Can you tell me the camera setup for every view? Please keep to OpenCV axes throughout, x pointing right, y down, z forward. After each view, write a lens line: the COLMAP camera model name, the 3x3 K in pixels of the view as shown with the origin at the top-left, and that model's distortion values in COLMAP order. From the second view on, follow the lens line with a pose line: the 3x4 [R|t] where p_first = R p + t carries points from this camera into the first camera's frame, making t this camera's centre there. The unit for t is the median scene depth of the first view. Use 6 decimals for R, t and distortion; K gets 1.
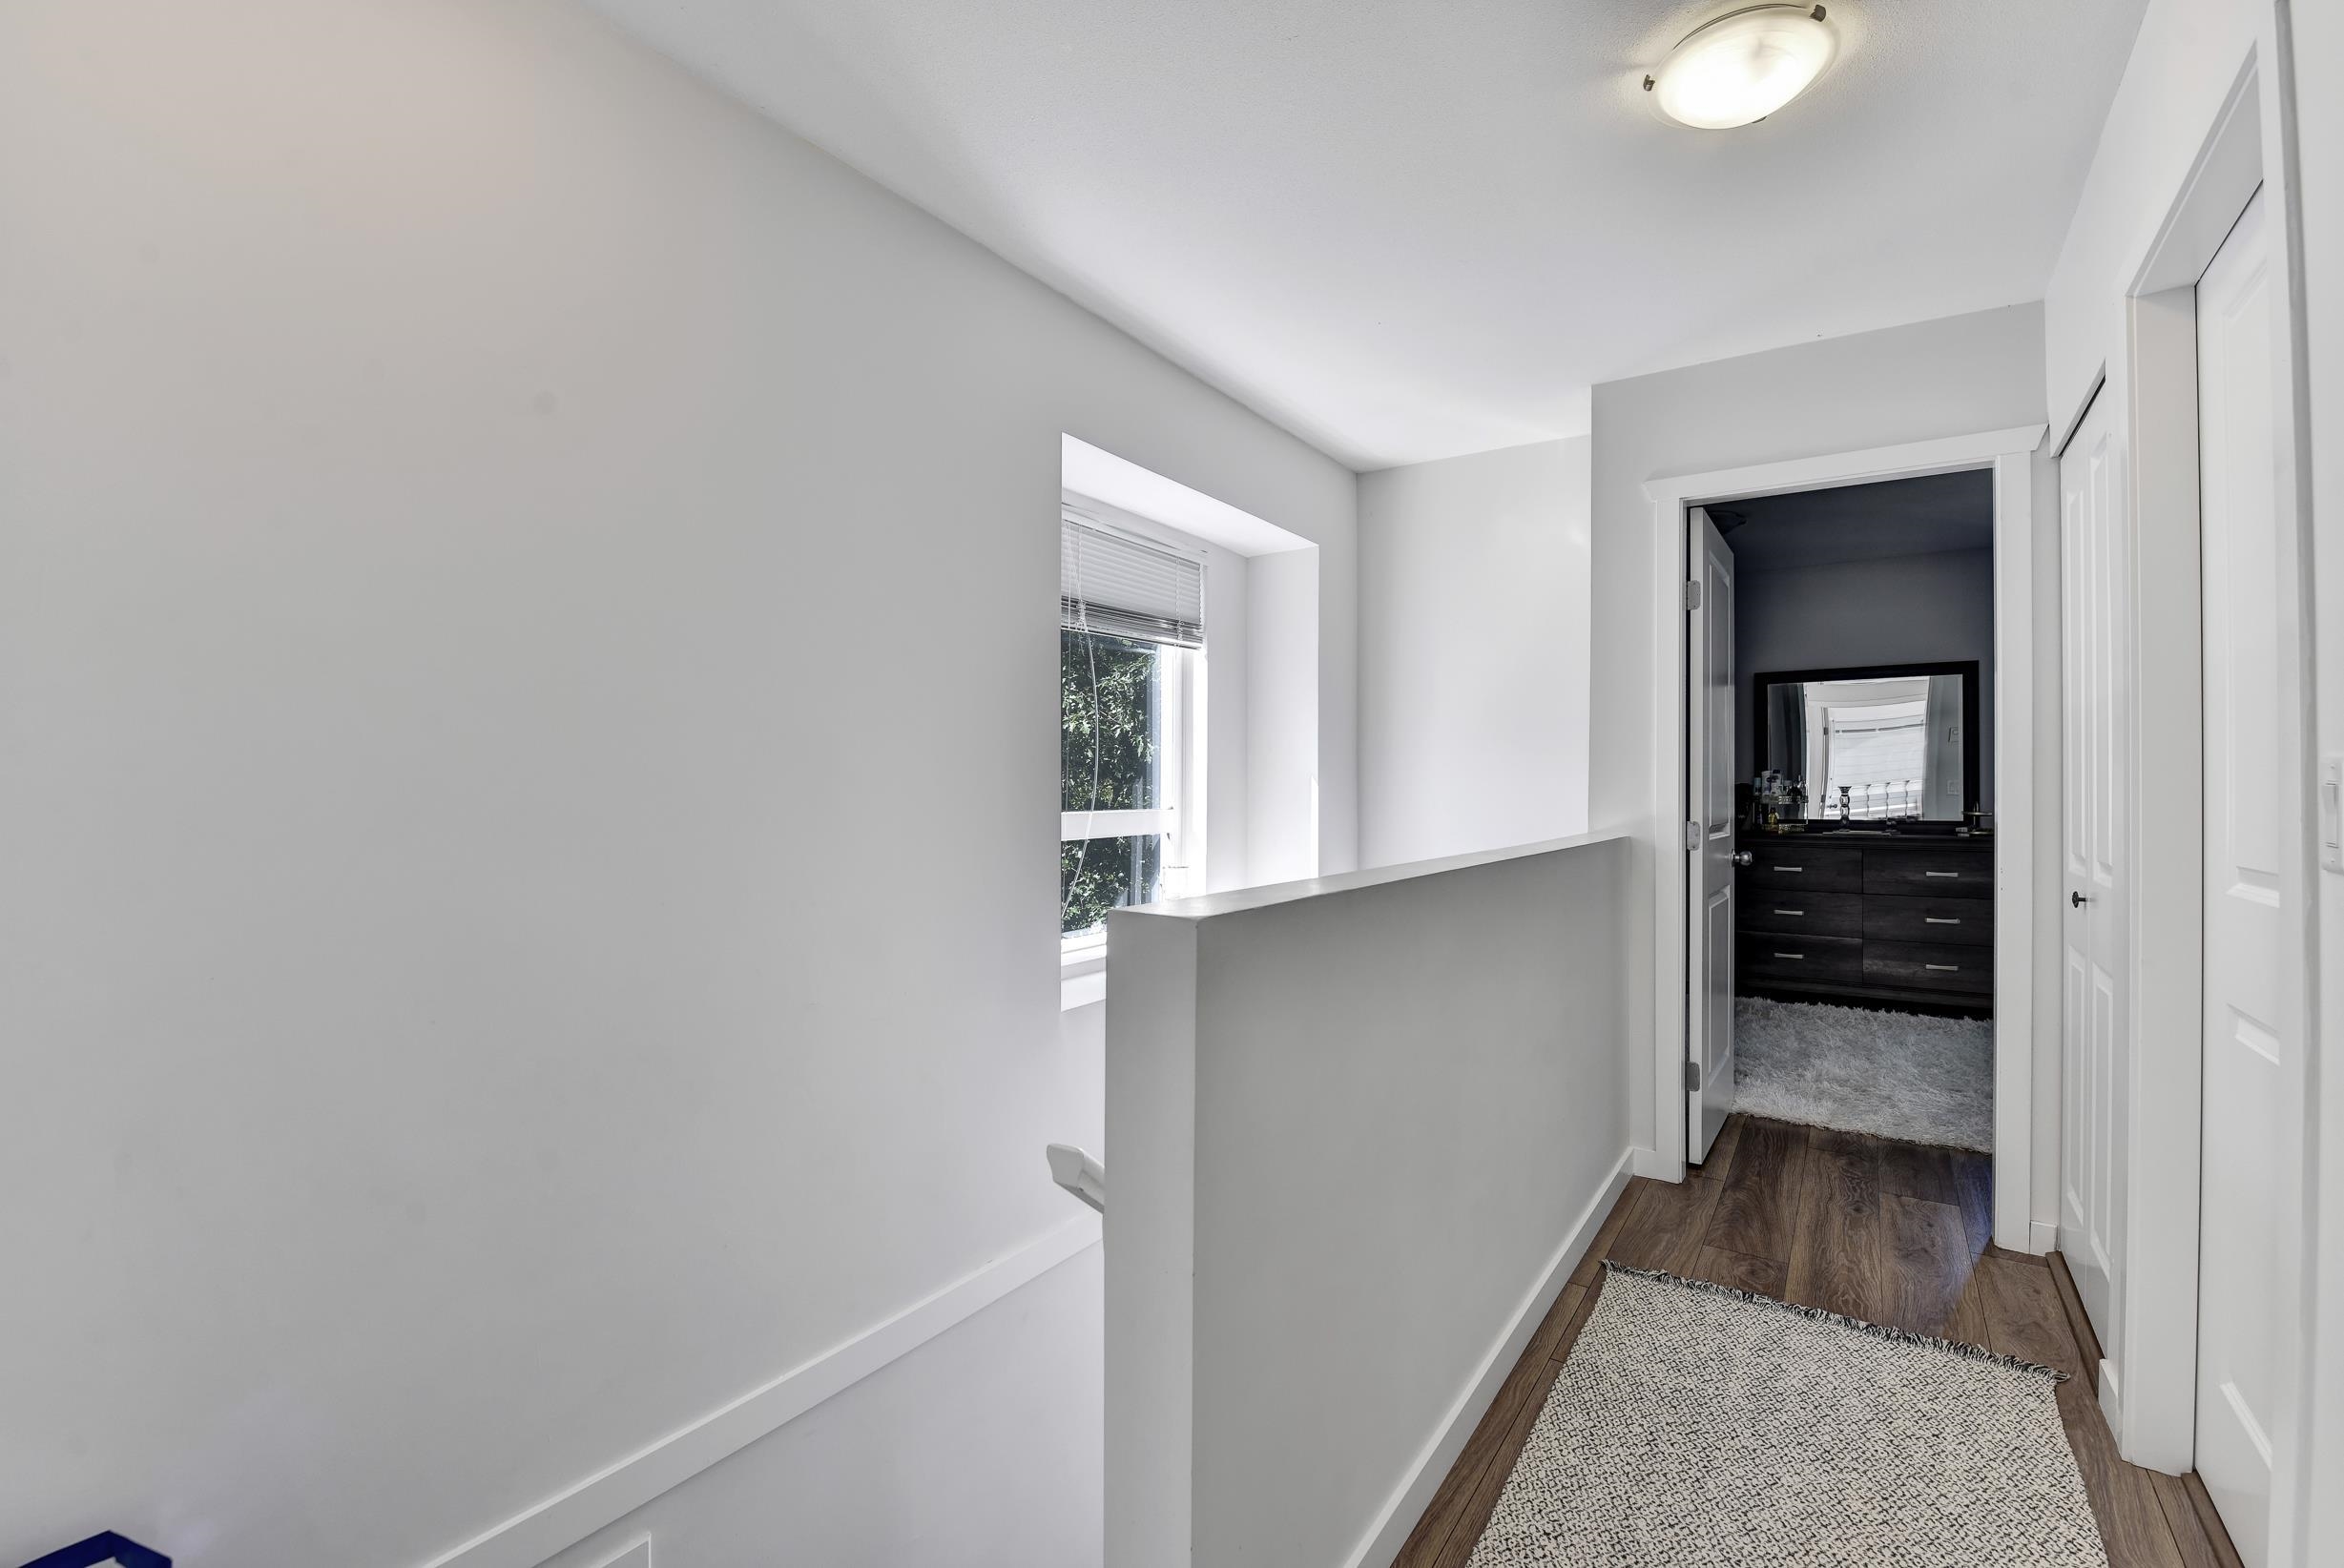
lens RADIAL K [[1032.7, 0, 1172.0], [0, 1032.7, 784.0], [0, 0, 1]] dist [-0.003252, -0.009850]
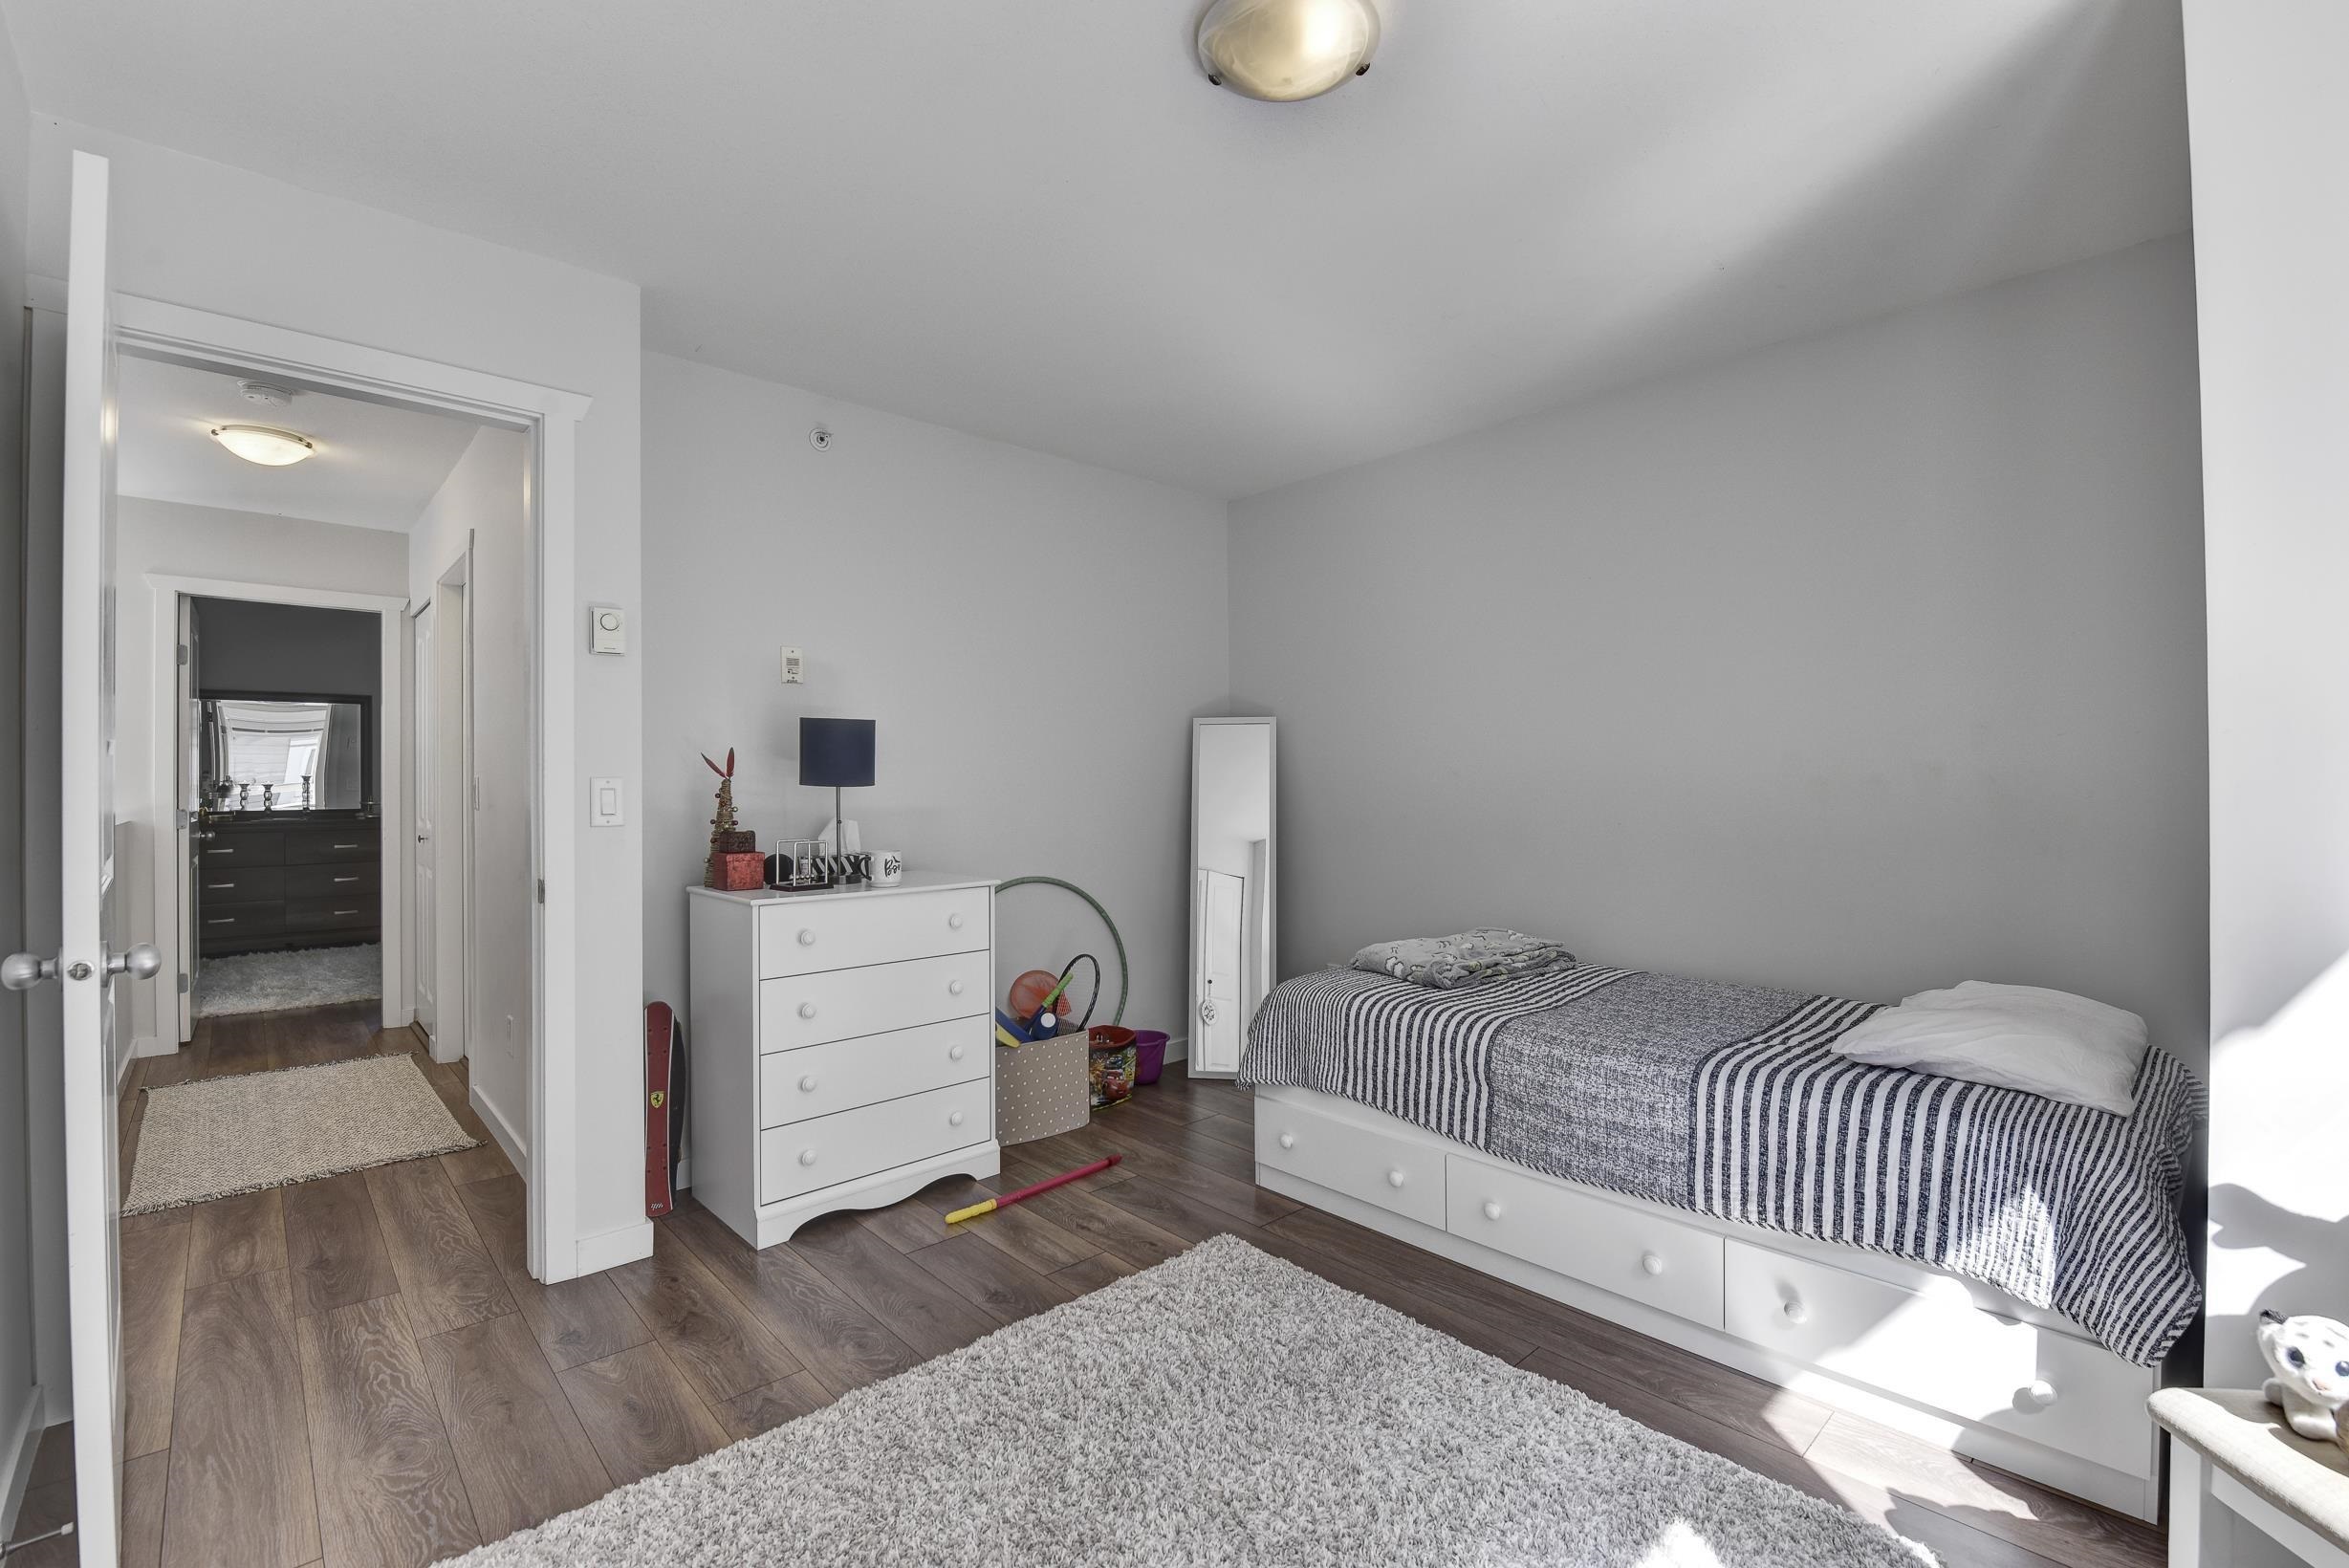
lens RADIAL K [[1035.1, 0, 1174.5], [0, 1035.1, 784.0], [0, 0, 1]] dist [-0.003252, -0.009850]
pose [[0.236923, -0.002318, 0.971526, -0.346500], [-0.001032, 0.999996, 0.002638, -0.003085], [-0.971528, -0.001628, 0.236920, -0.433441]]
